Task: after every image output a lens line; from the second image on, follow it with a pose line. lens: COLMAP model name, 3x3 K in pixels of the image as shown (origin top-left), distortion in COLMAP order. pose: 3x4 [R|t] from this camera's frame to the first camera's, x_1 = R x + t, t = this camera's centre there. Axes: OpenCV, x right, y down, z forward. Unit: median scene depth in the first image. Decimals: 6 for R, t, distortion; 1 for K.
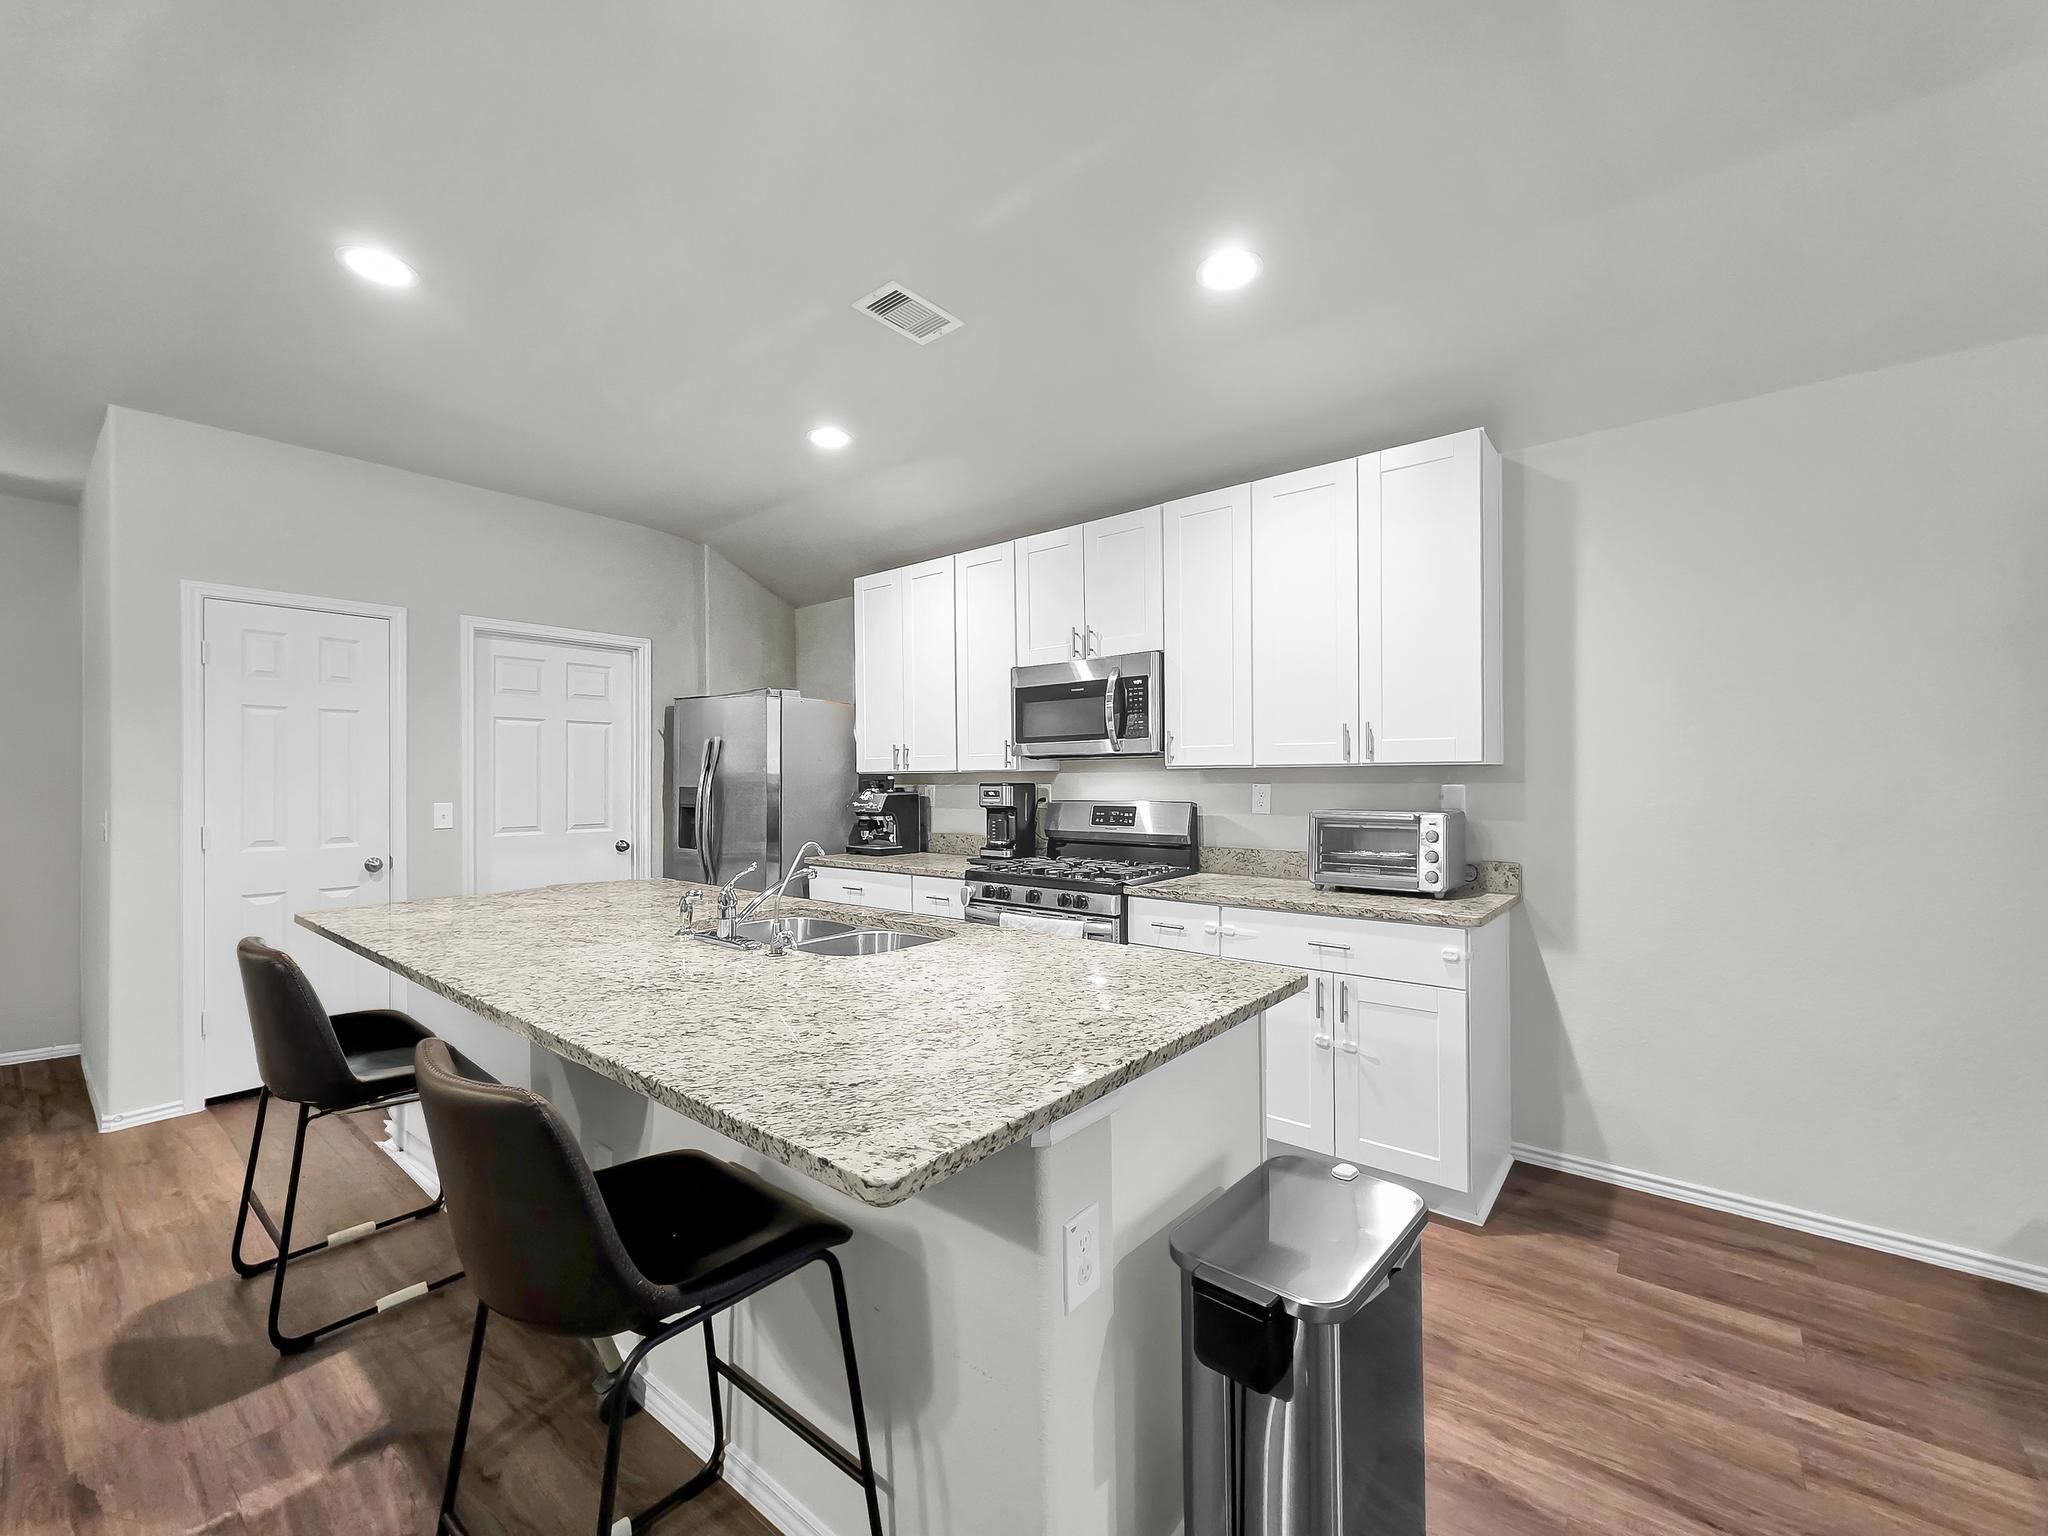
lens RADIAL K [[830.8, 0, 1030.4], [0, 830.8, 771.1], [0, 0, 1]] dist [0.001190, 0.000296]
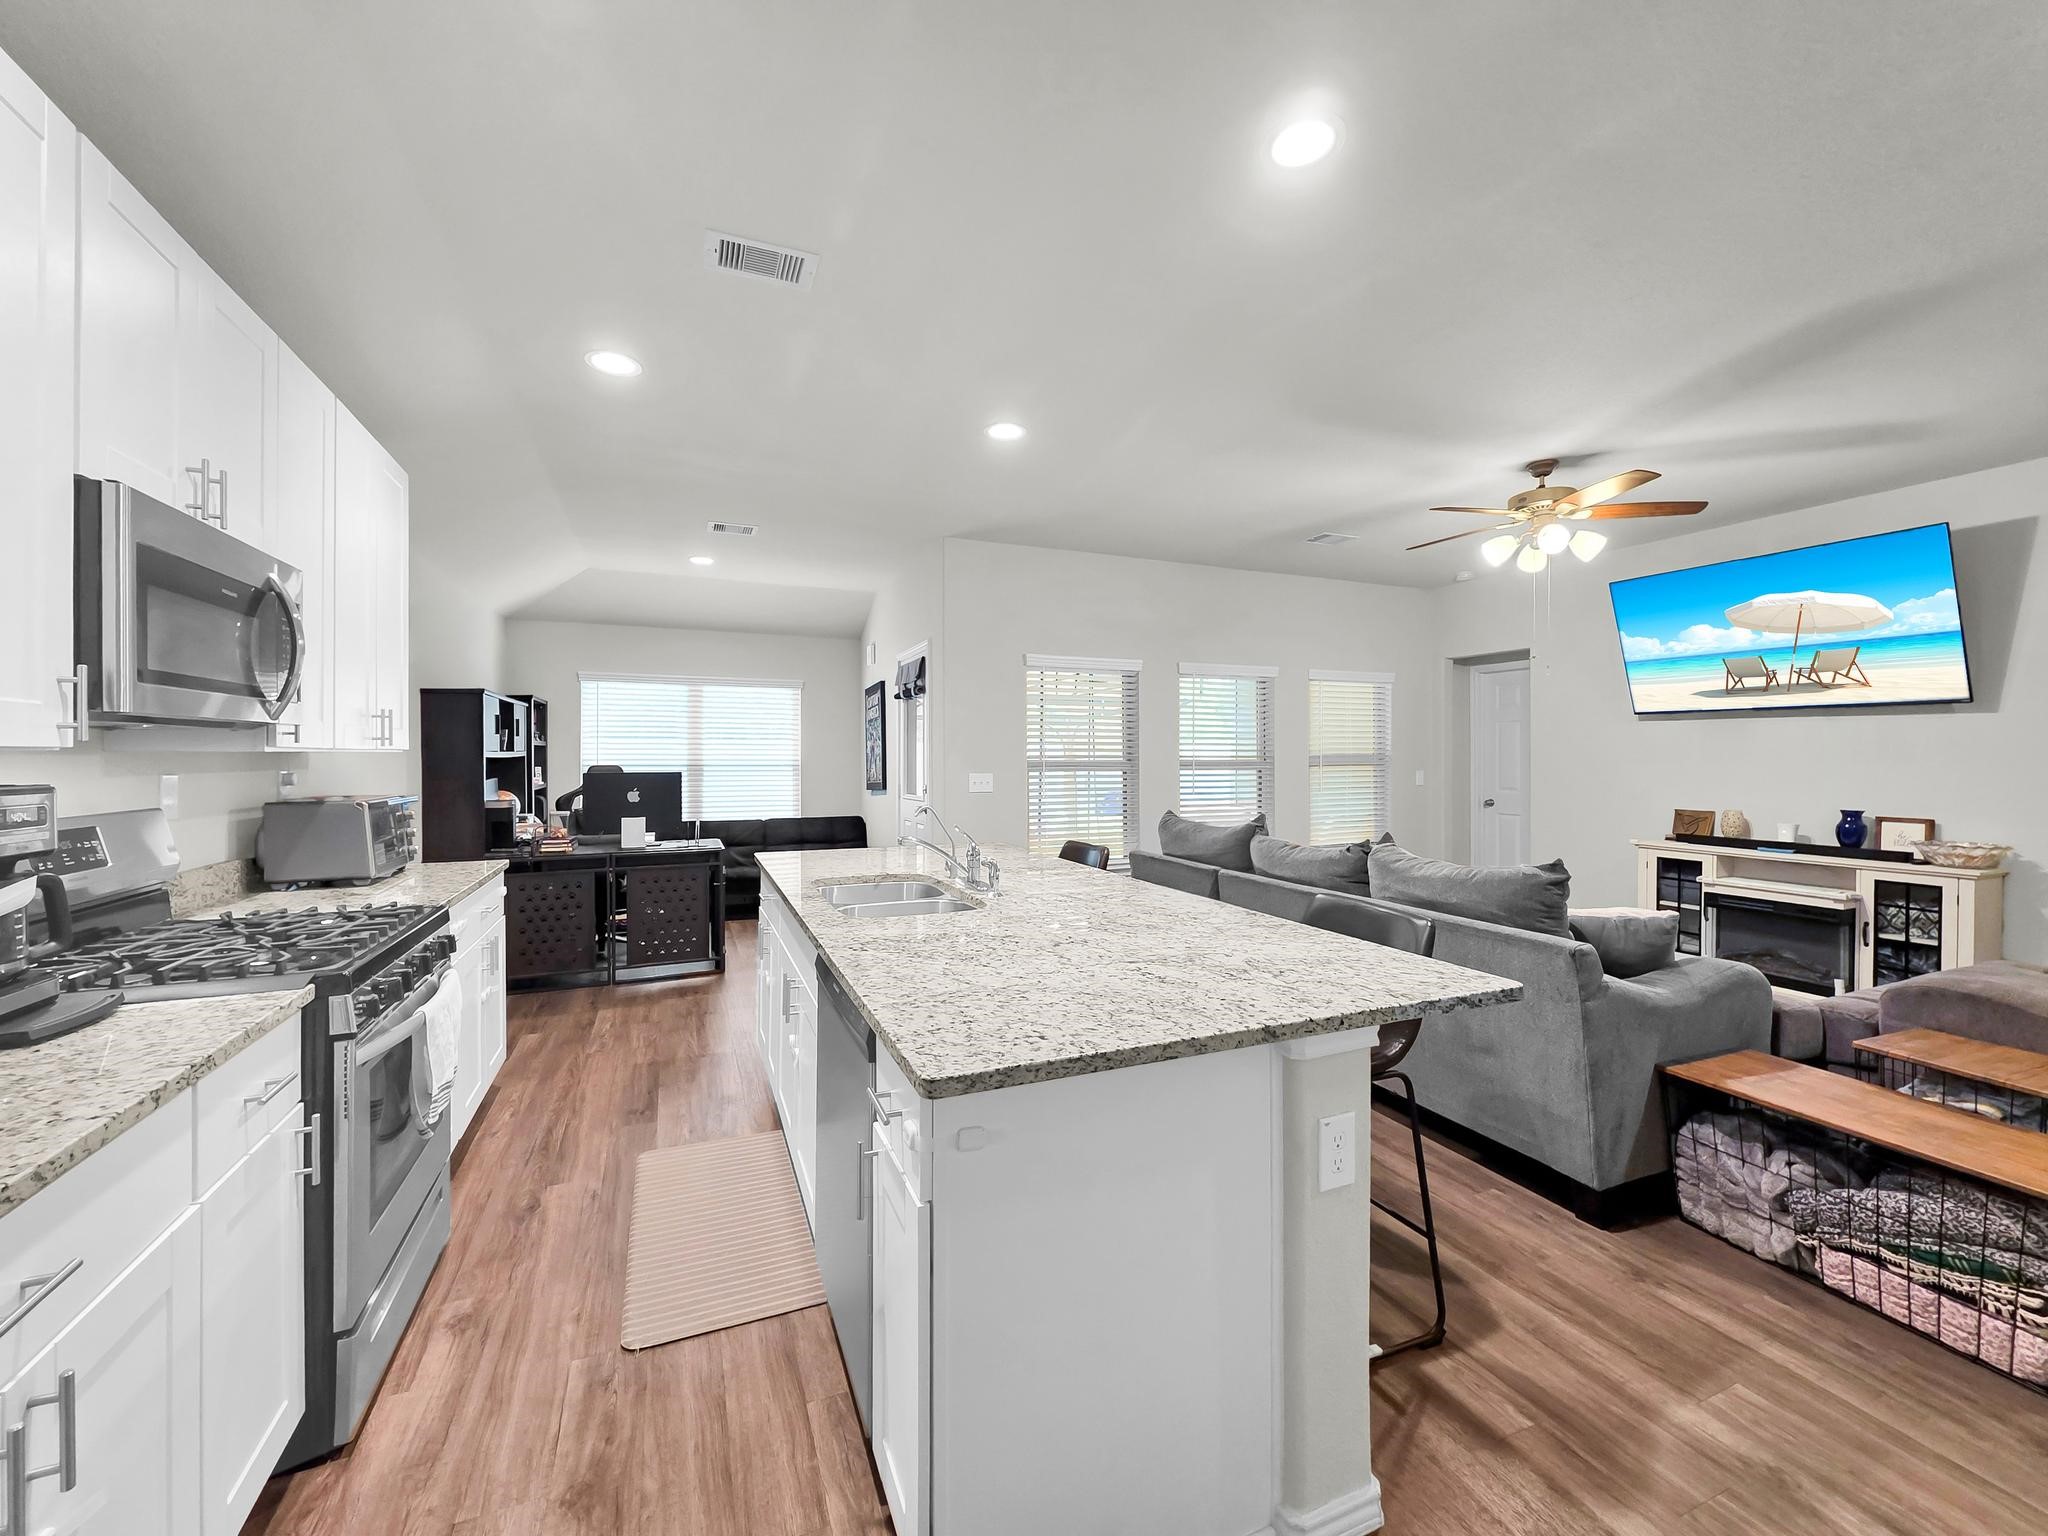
lens RADIAL K [[830.8, 0, 1022.6], [0, 830.8, 753.0], [0, 0, 1]] dist [0.001190, 0.000296]
pose [[-0.883409, 0.009544, 0.468506, -0.637756], [0.003721, 0.999904, -0.013352, 0.008524], [-0.468588, -0.010052, -0.883360, 1.284571]]
